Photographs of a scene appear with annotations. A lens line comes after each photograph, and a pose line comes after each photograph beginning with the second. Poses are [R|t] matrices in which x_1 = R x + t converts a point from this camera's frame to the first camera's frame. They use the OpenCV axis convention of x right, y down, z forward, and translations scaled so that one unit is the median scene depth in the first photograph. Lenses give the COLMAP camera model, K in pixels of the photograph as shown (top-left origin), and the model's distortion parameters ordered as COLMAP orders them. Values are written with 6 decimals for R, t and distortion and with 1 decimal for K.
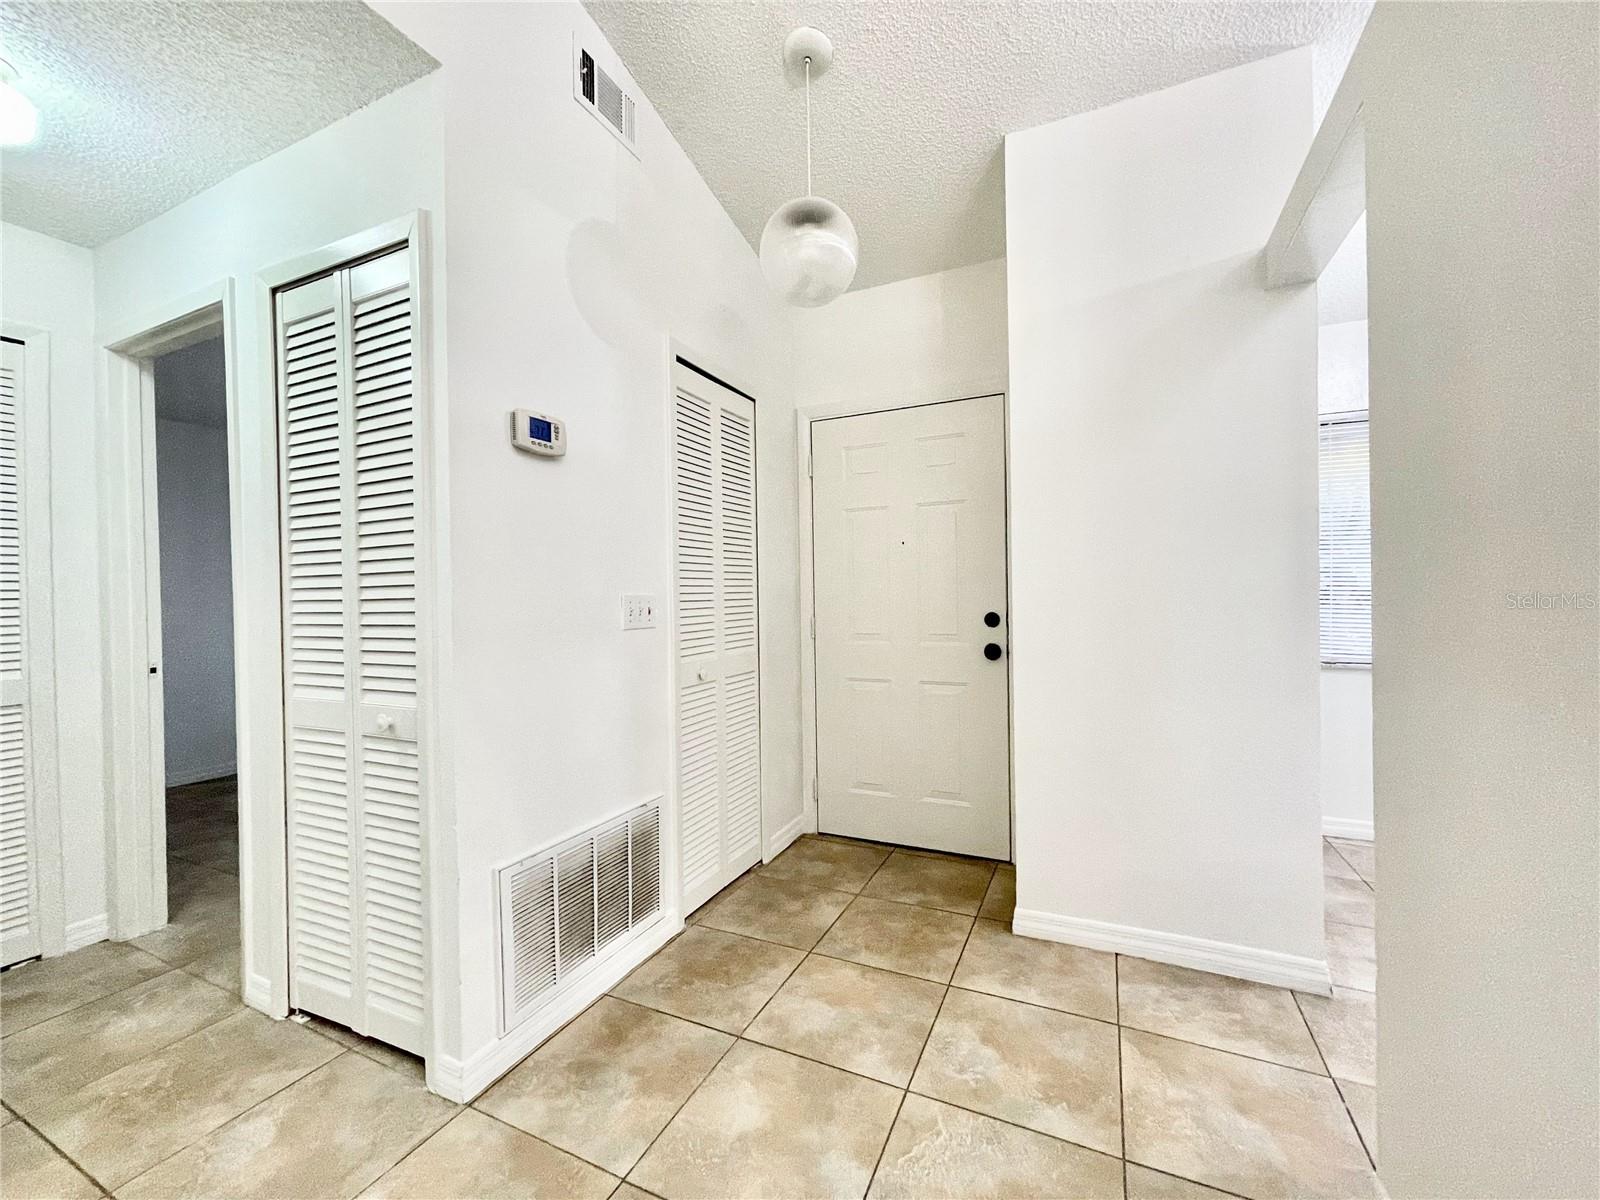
lens RADIAL K [[647.3, 0, 798.6], [0, 647.3, 599.5], [0, 0, 1]] dist [-0.000494, 0.000244]
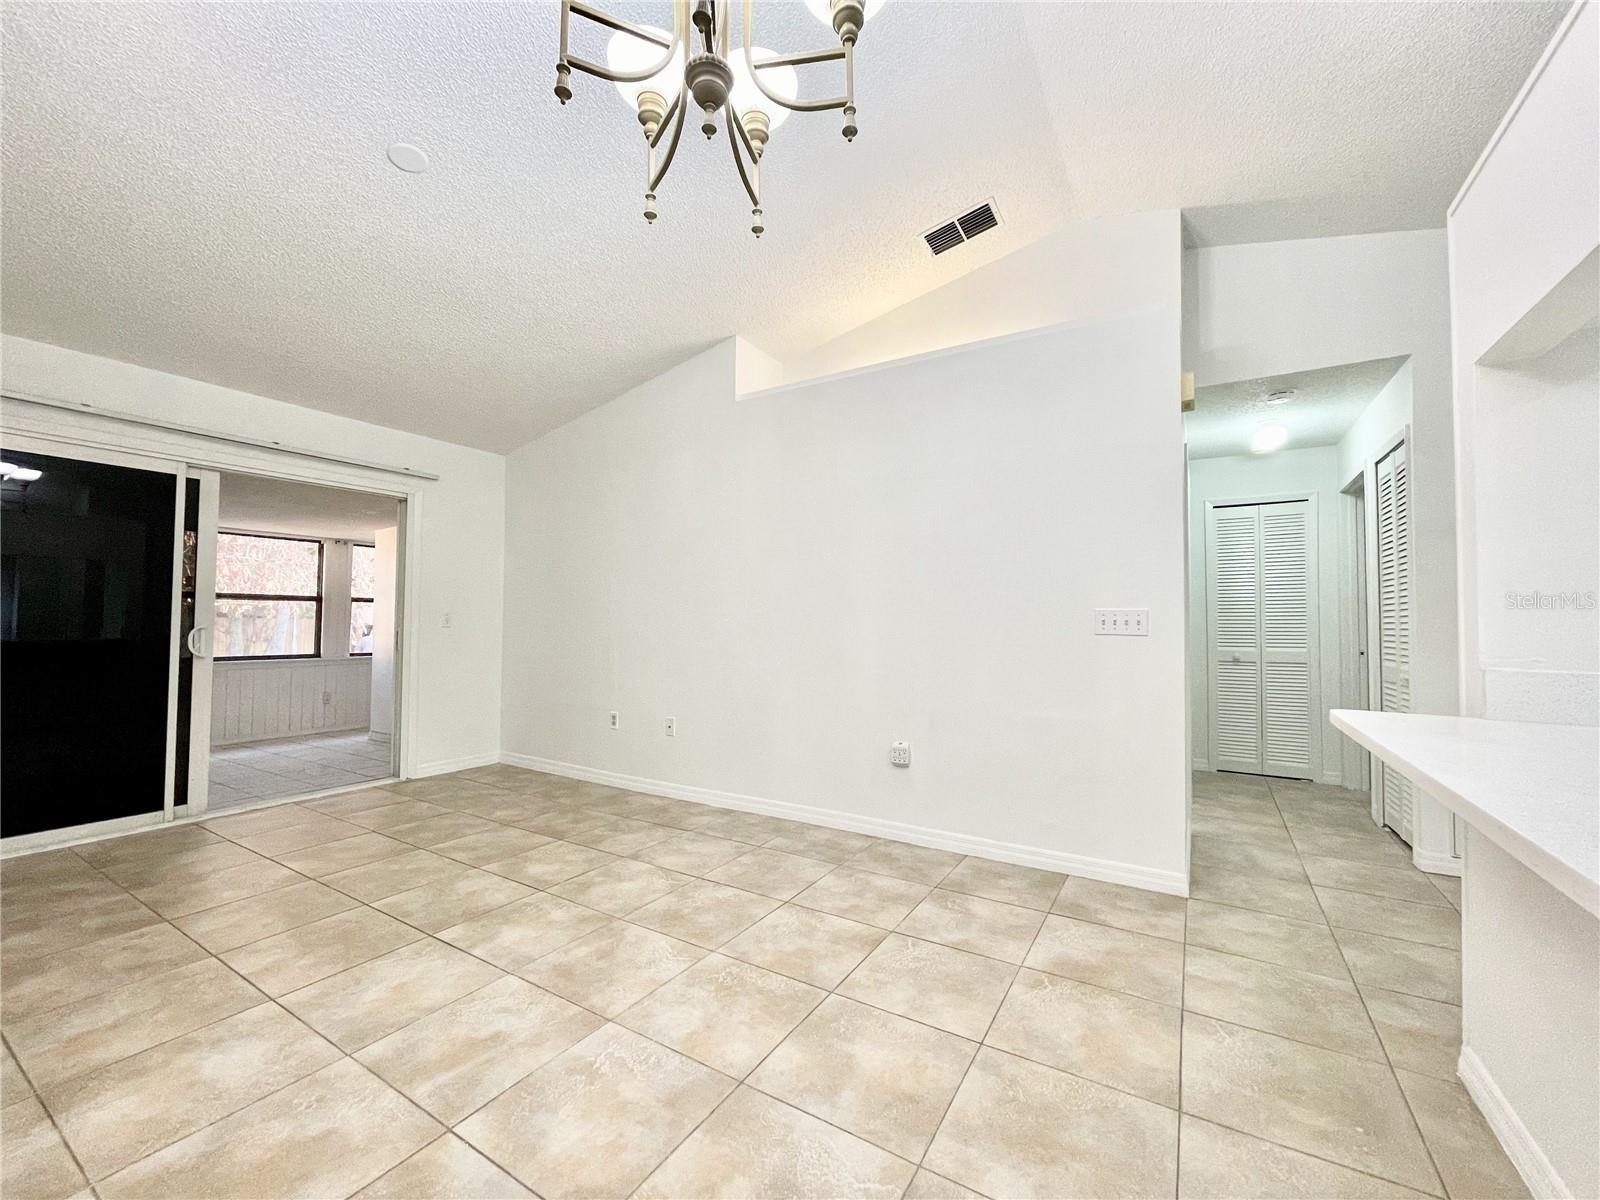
lens RADIAL K [[647.3, 0, 800.5], [0, 647.3, 602.3], [0, 0, 1]] dist [-0.000494, 0.000244]
pose [[-0.106161, -0.017802, -0.994190, 1.165981], [-0.015185, 0.999752, -0.016280, 0.014643], [0.994233, 0.013368, -0.106405, -0.481921]]
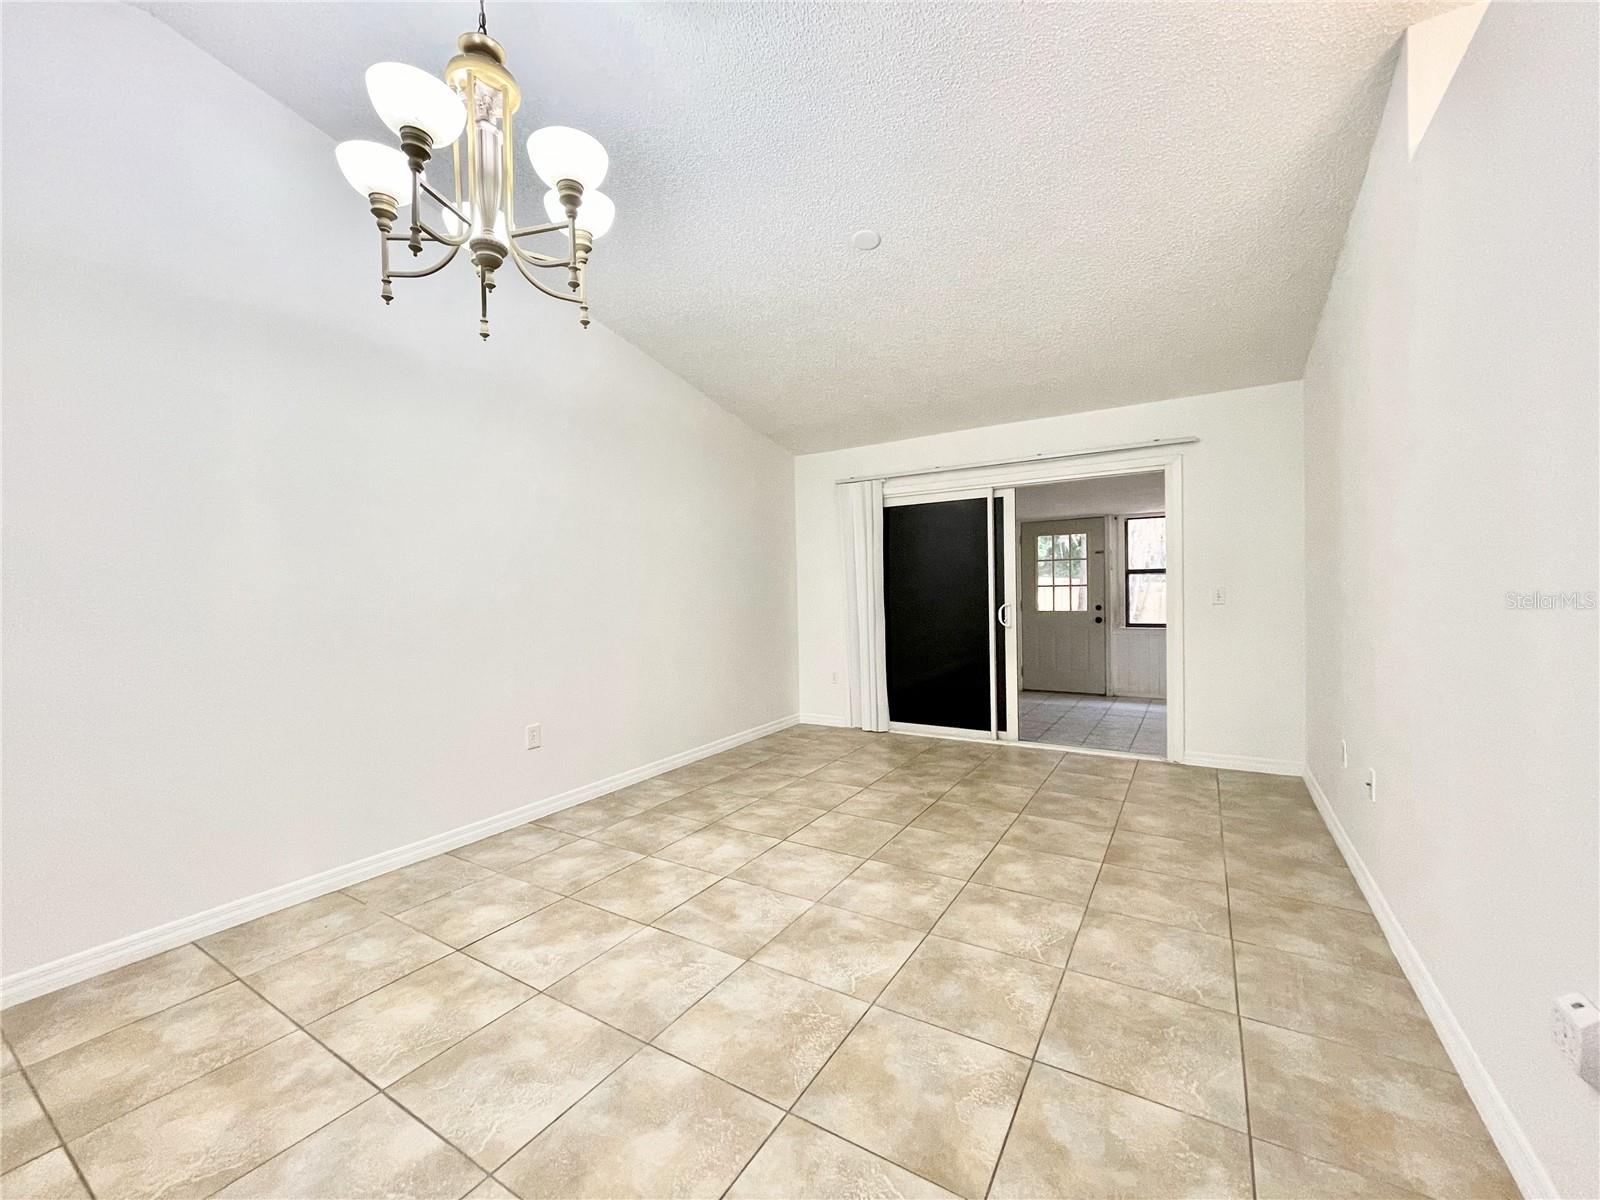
lens RADIAL K [[647.3, 0, 799.6], [0, 647.3, 602.4], [0, 0, 1]] dist [-0.000494, 0.000244]
pose [[-0.993198, 0.034152, 0.111315, 0.124827], [0.037565, 0.998882, 0.028710, -0.027535], [-0.110210, 0.032696, -0.993370, 0.159999]]
